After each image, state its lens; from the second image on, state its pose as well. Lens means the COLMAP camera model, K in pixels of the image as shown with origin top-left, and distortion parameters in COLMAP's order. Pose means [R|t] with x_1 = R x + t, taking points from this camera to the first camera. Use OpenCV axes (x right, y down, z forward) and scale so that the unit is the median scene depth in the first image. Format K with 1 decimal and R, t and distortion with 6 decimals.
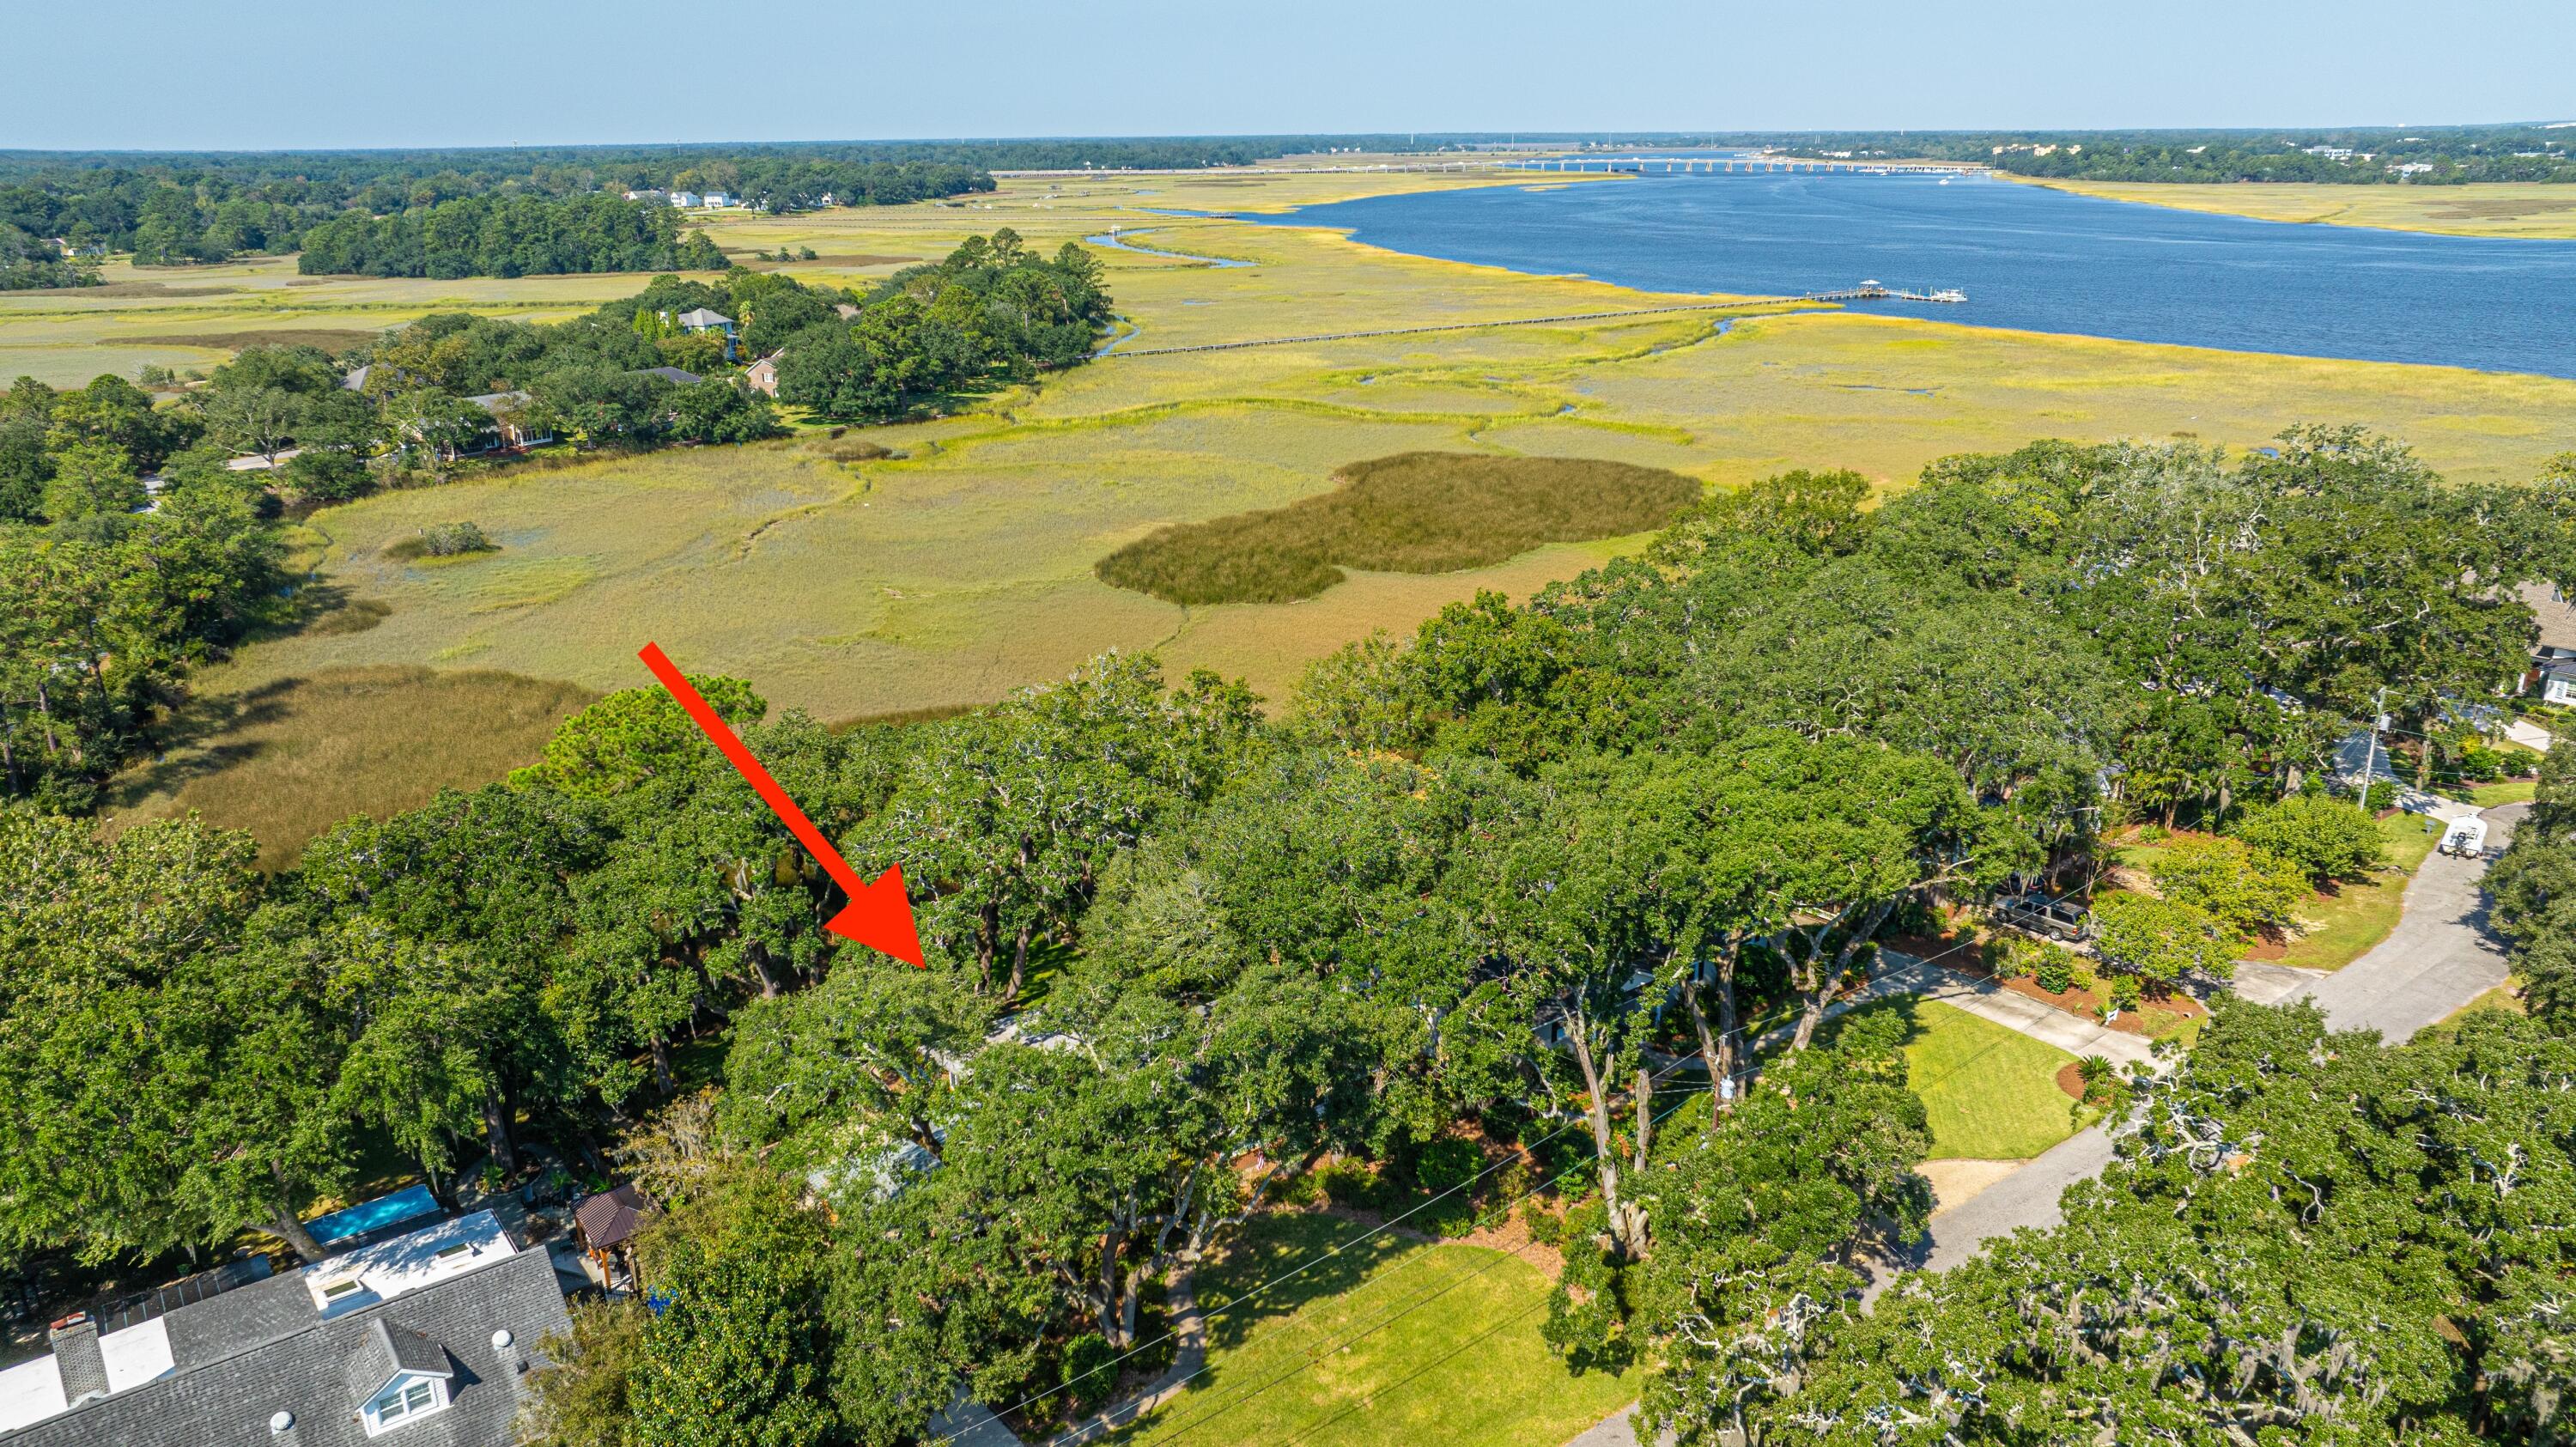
lens RADIAL K [[1794.1, 0, 1293.3], [0, 1794.1, 721.1], [0, 0, 1]] dist [-0.024680, 0.017534]
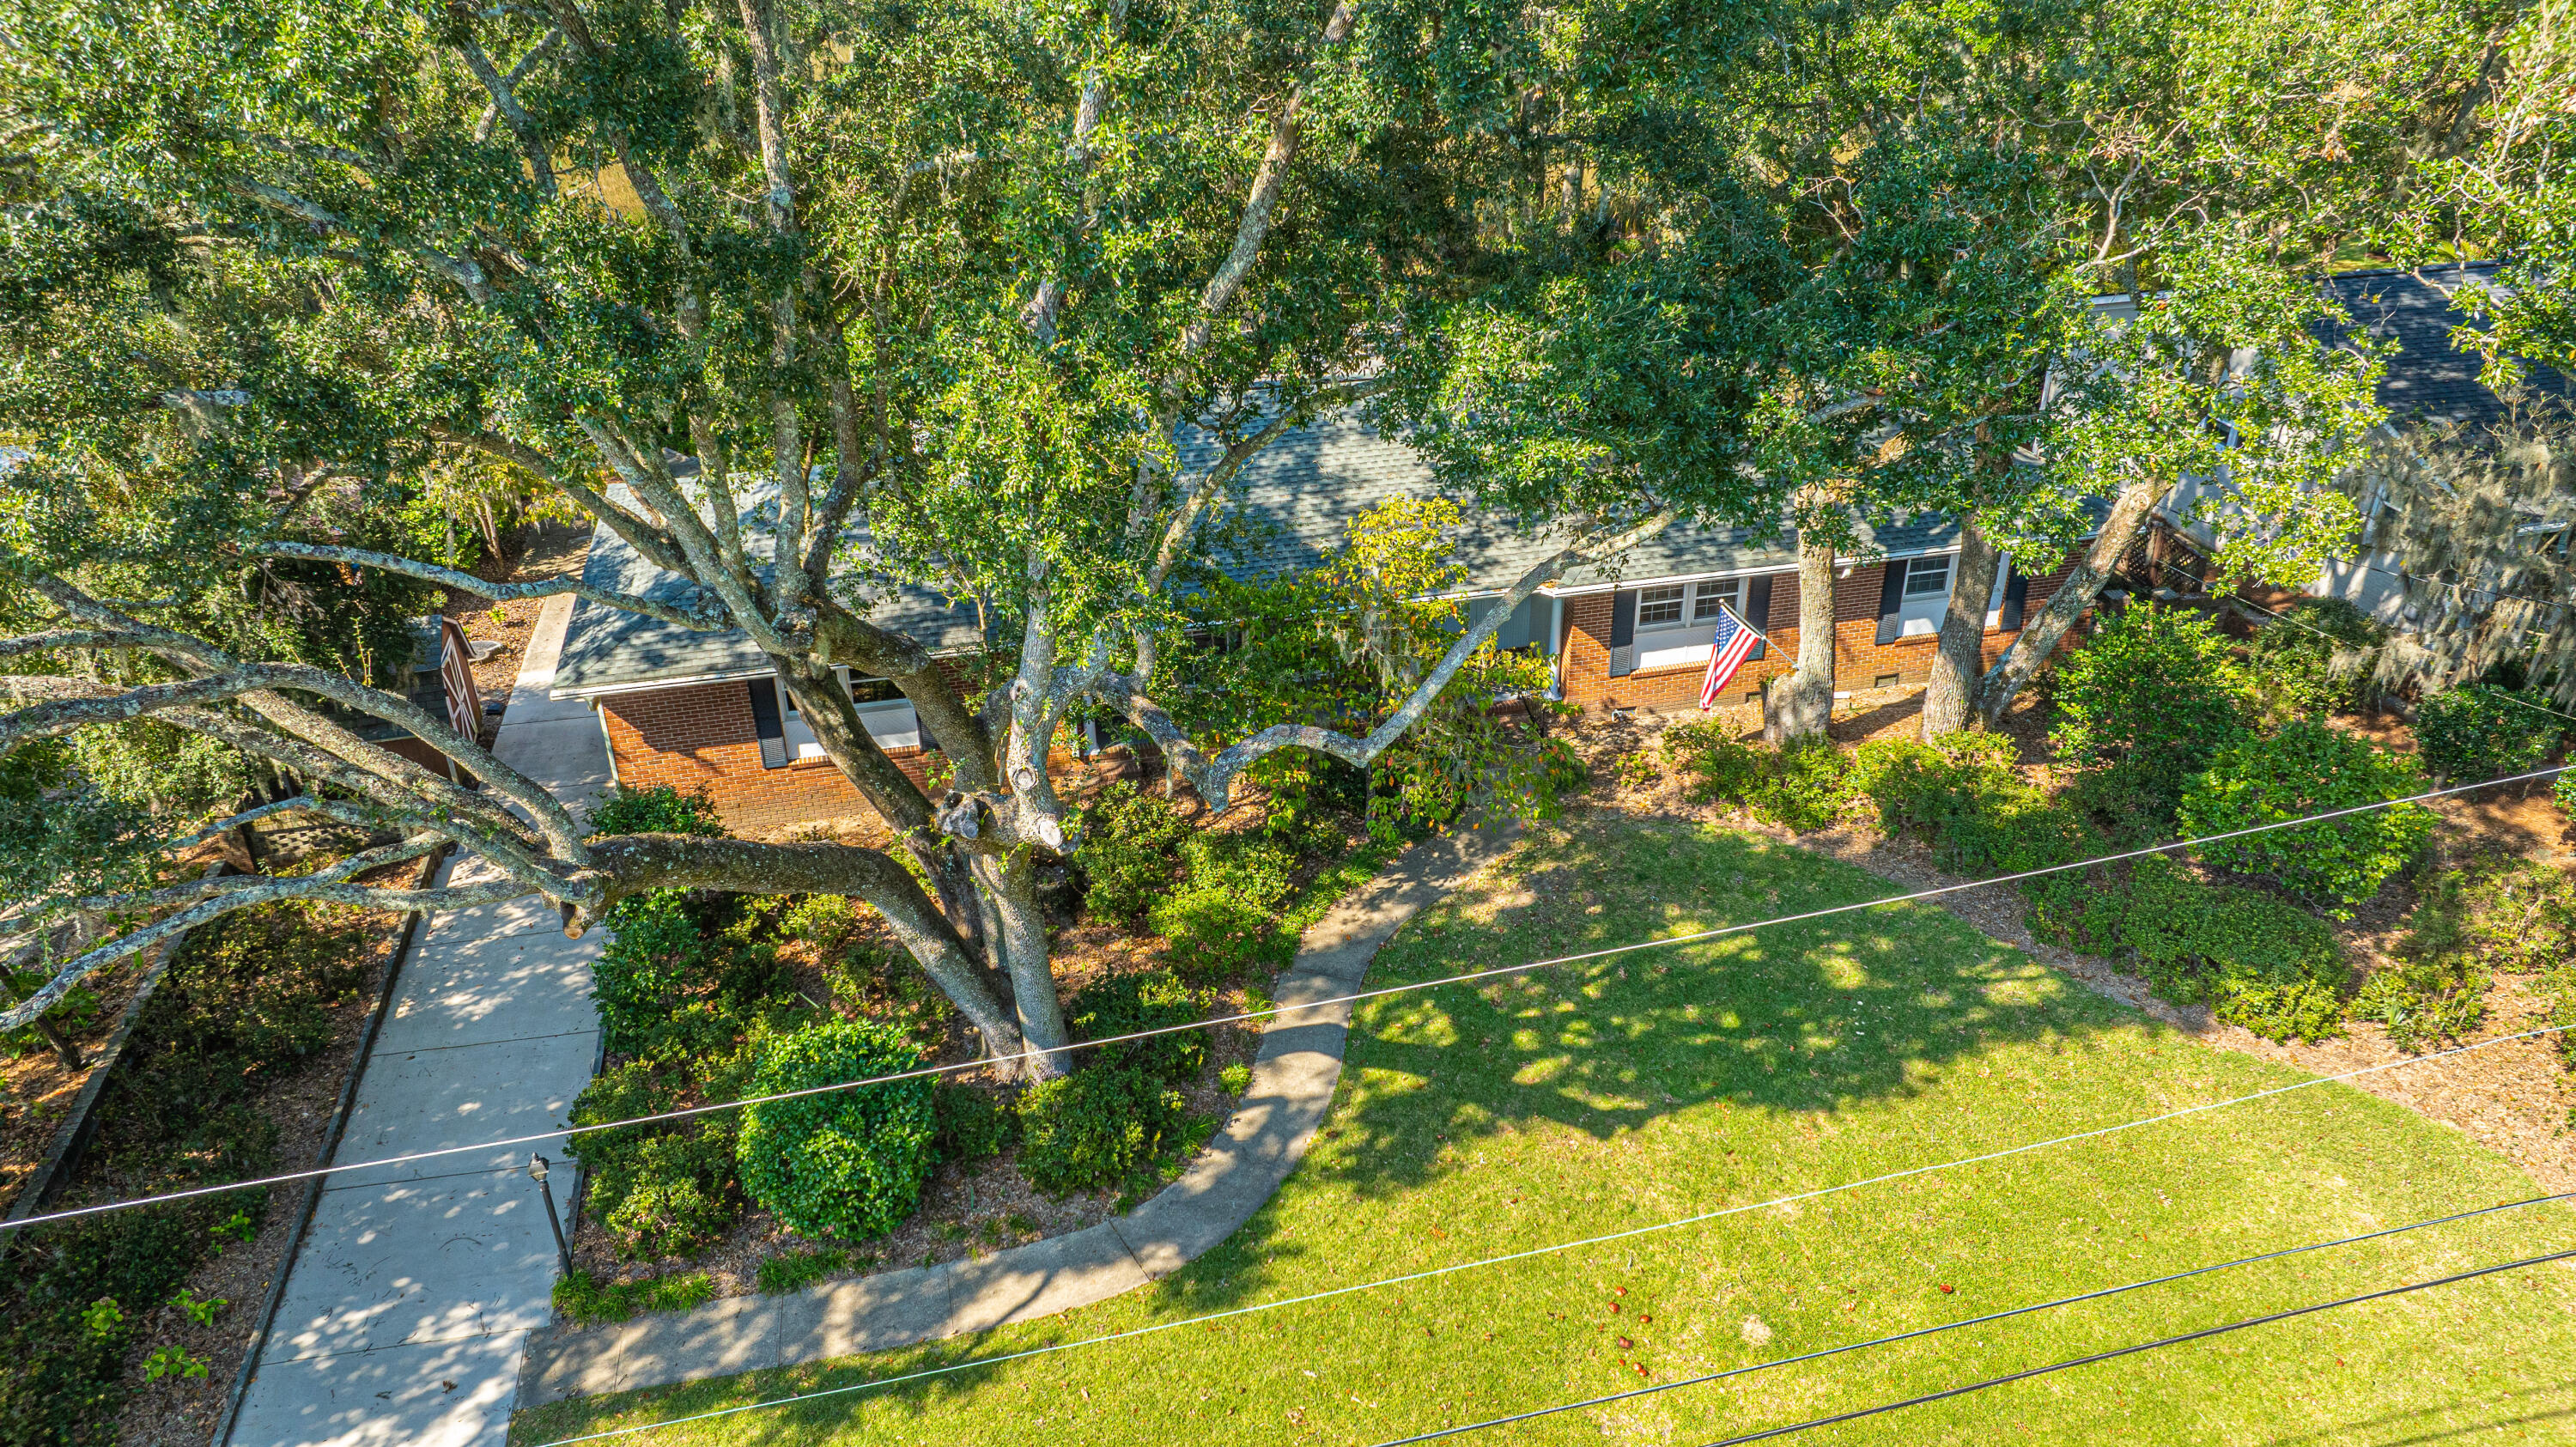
lens RADIAL K [[1794.1, 0, 1284.3], [0, 1794.1, 719.6], [0, 0, 1]] dist [-0.024680, 0.017534]
pose [[0.901485, 0.204393, -0.381507, 0.026489], [-0.123921, 0.966456, 0.224958, 0.112252], [0.414690, -0.155520, 0.896575, 0.395822]]
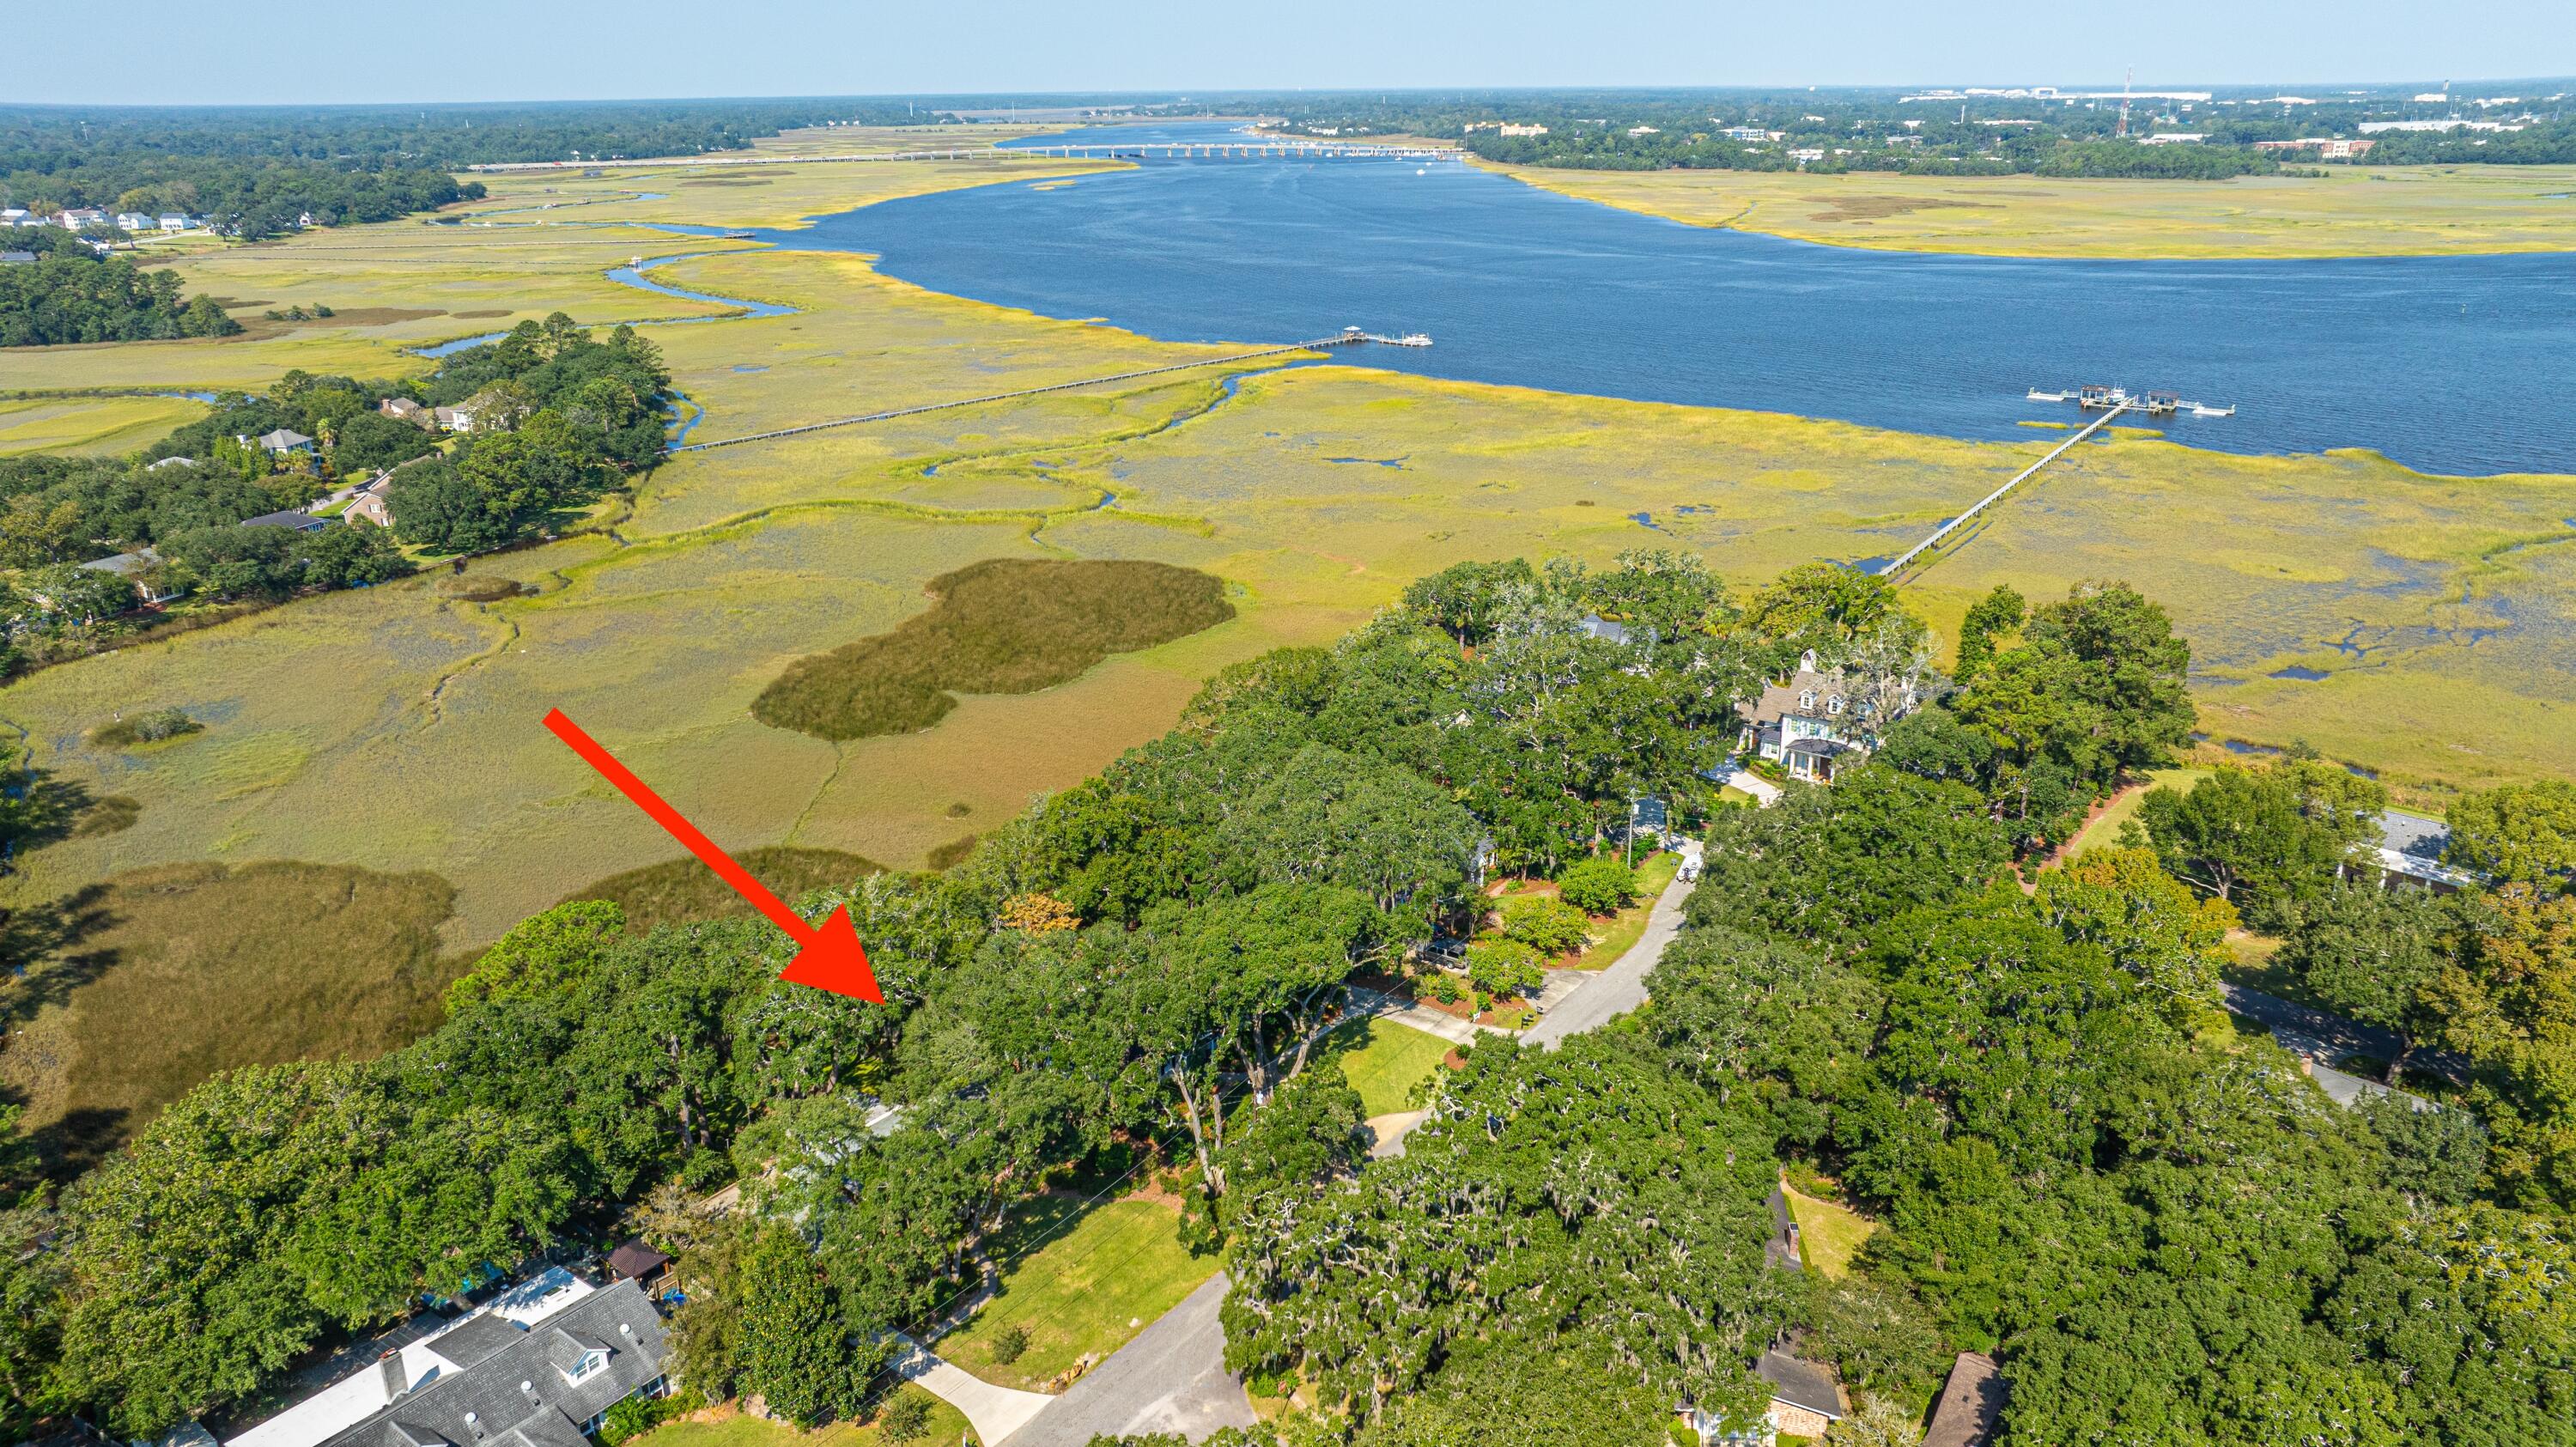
lens RADIAL K [[1794.1, 0, 1288.0], [0, 1794.1, 723.6], [0, 0, 1]] dist [-0.024680, 0.017534]
pose [[0.966034, -0.085929, 0.243708, -0.087073], [0.080038, 0.996212, 0.033994, -0.139953], [-0.245706, -0.013333, 0.969253, -0.466250]]
